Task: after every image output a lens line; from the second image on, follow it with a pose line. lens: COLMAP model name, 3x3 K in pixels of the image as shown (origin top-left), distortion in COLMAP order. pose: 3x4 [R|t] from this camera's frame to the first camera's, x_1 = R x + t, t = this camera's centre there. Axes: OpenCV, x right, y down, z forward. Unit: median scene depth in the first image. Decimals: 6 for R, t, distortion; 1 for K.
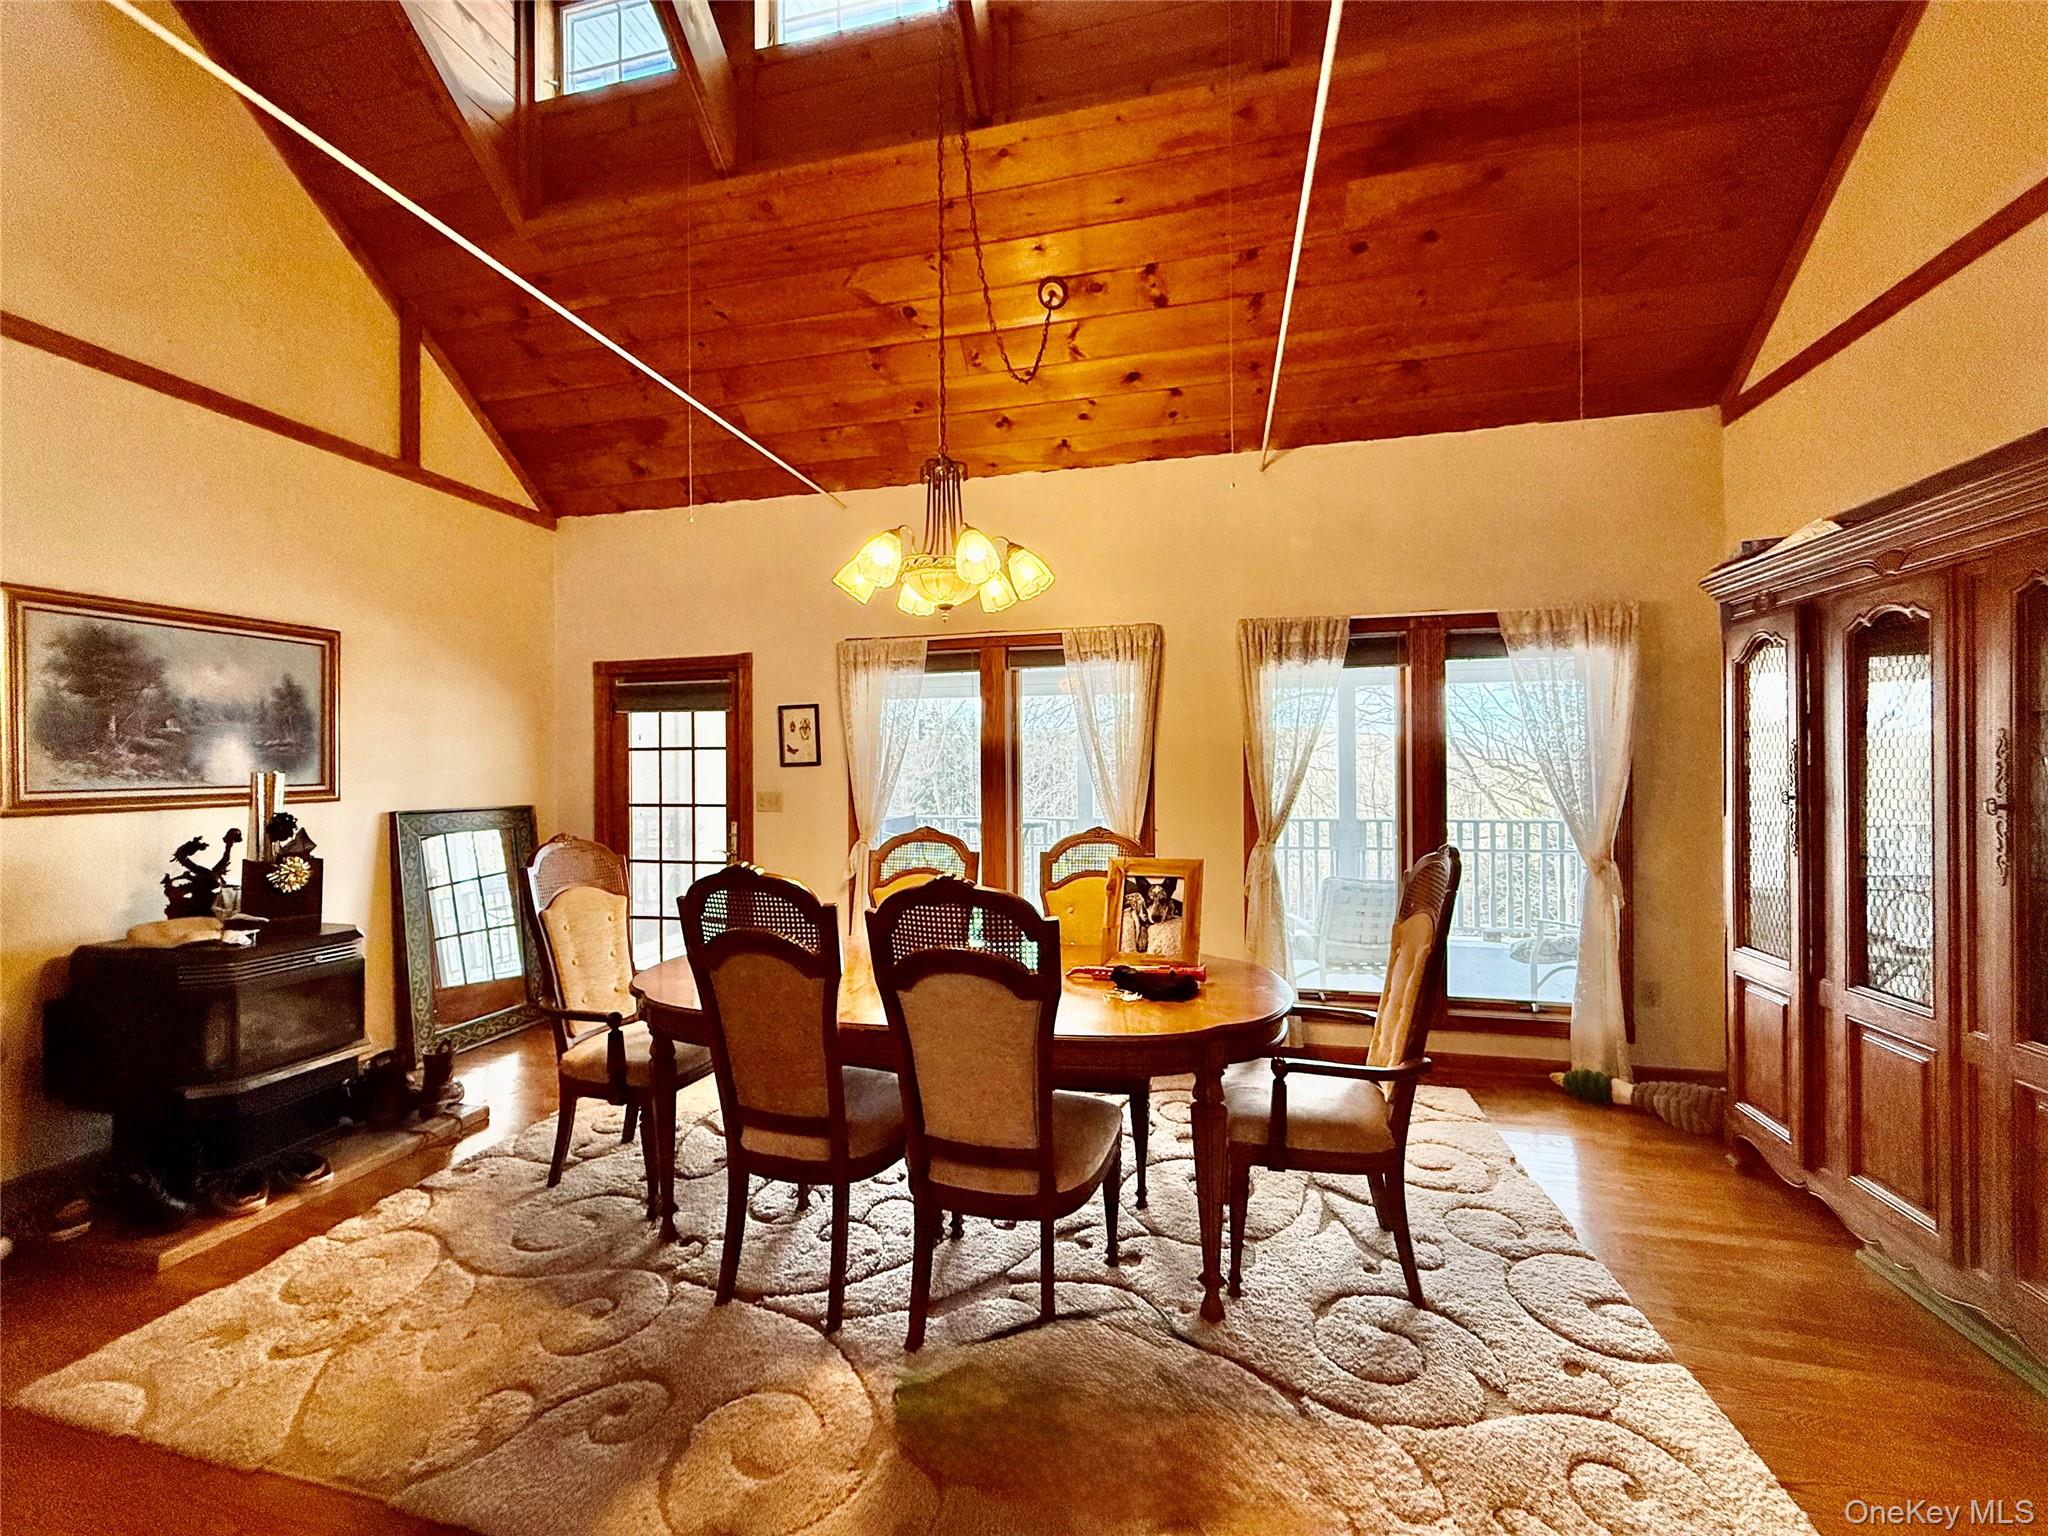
lens RADIAL K [[815.7, 0, 1012.1], [0, 815.7, 773.6], [0, 0, 1]] dist [0.001539, -0.000346]
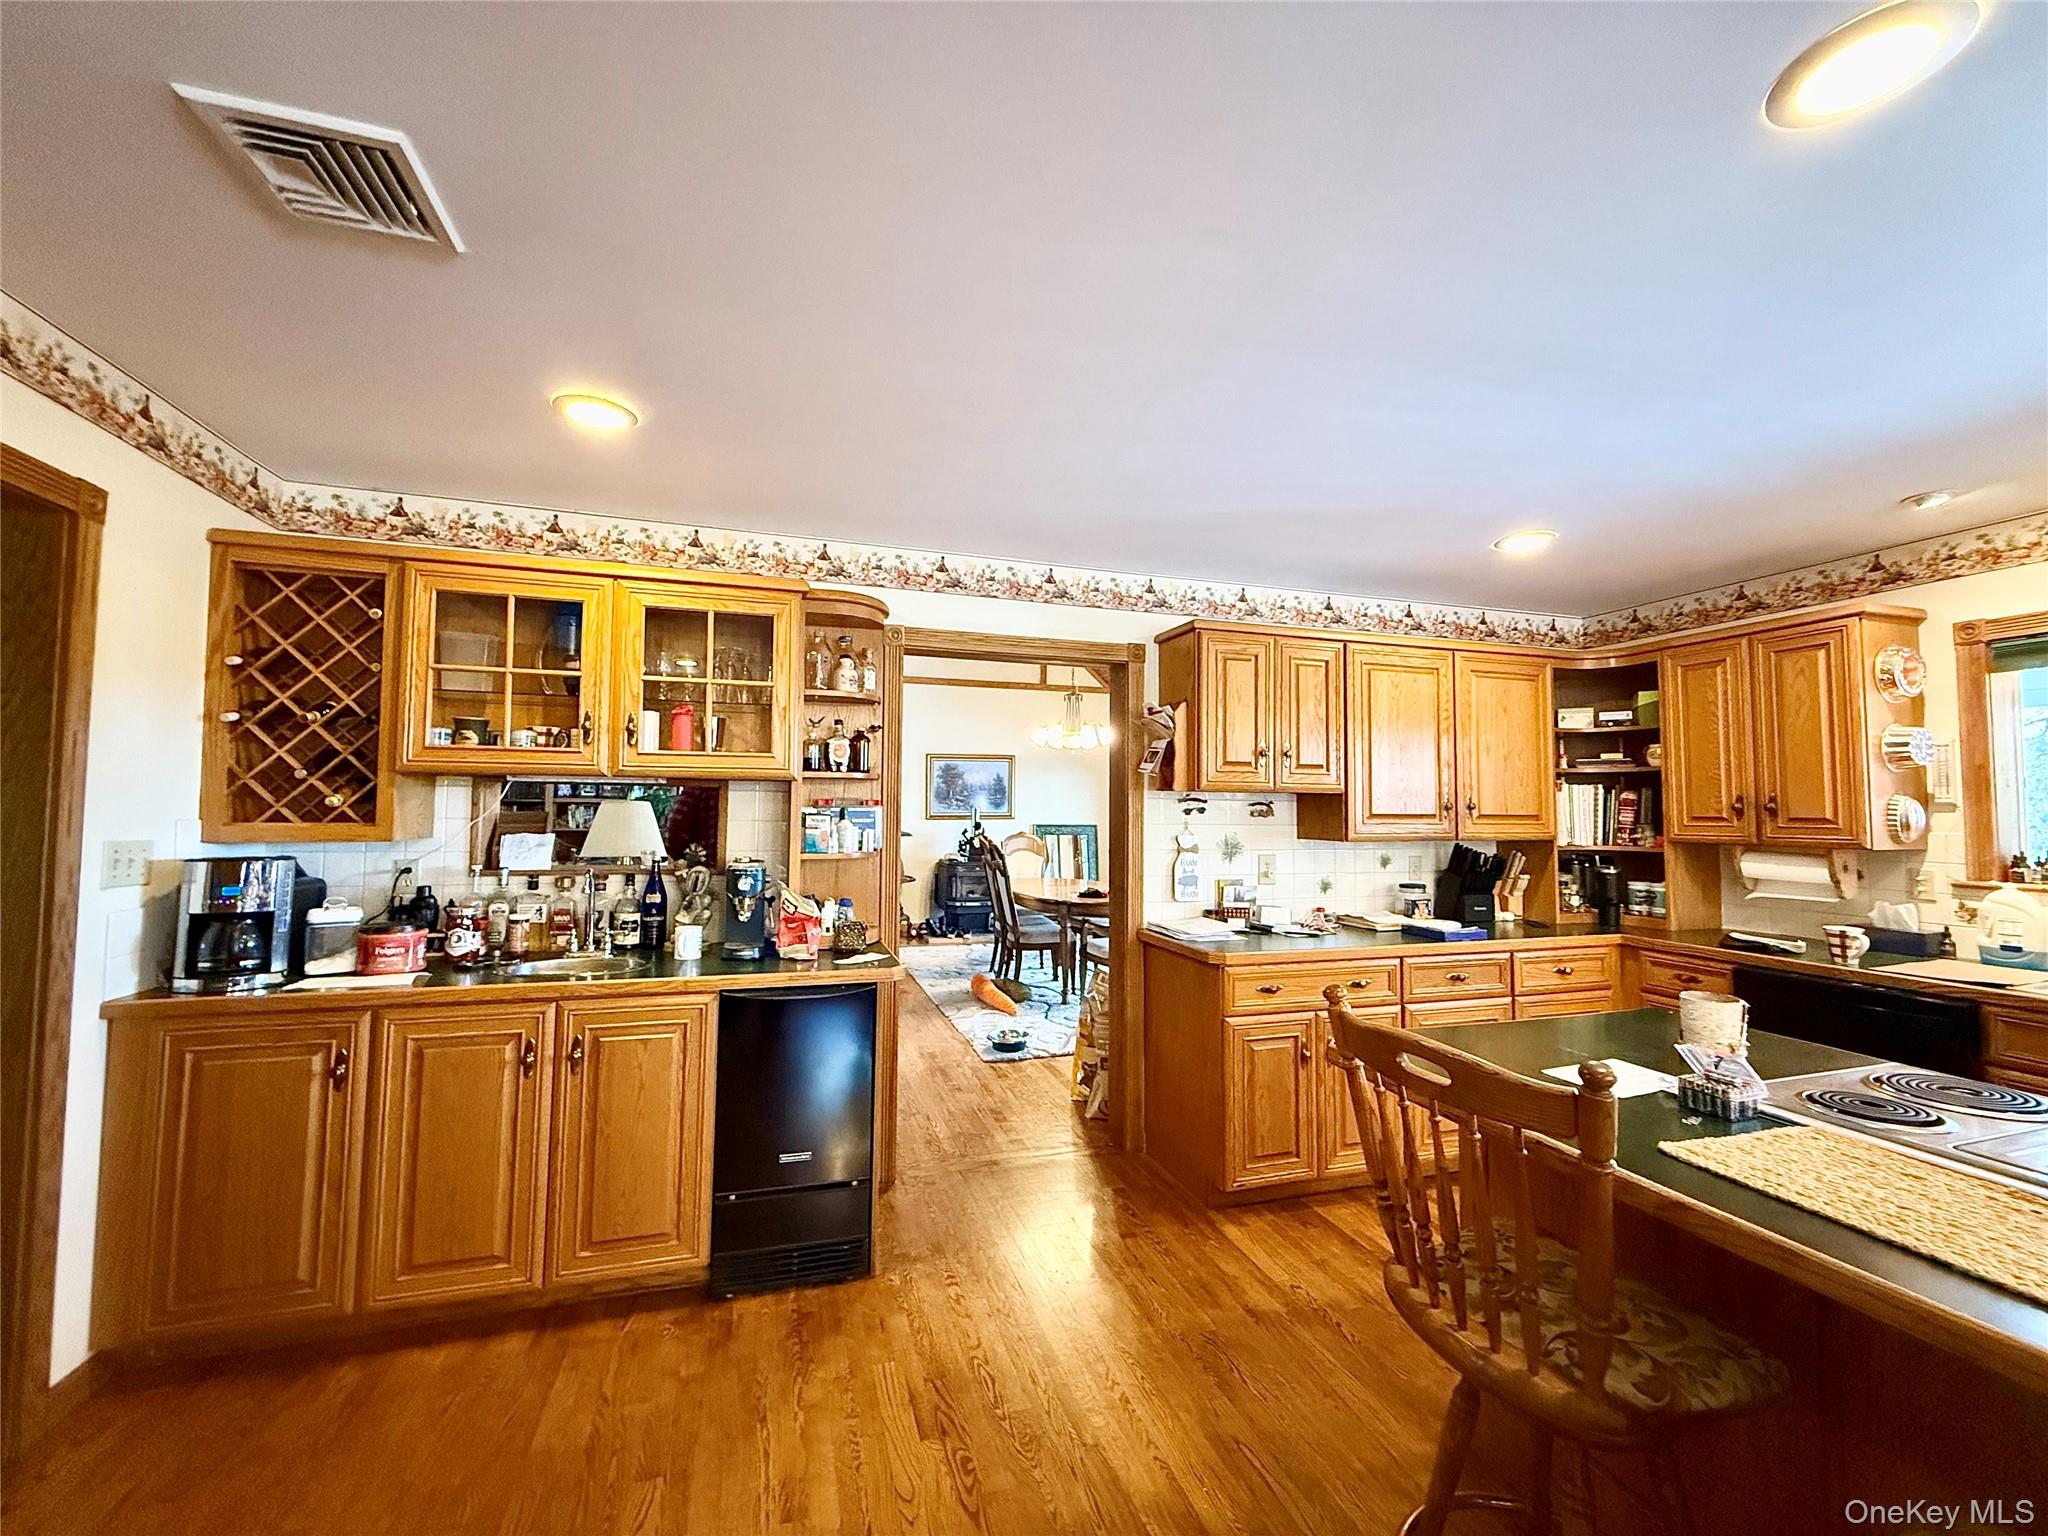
lens RADIAL K [[815.7, 0, 1021.8], [0, 815.7, 765.2], [0, 0, 1]] dist [0.001539, -0.000346]
pose [[0.518411, -0.042012, -0.854099, 2.466538], [-0.008836, 0.998476, -0.054477, 0.004913], [0.855086, 0.035788, 0.517250, -0.595161]]
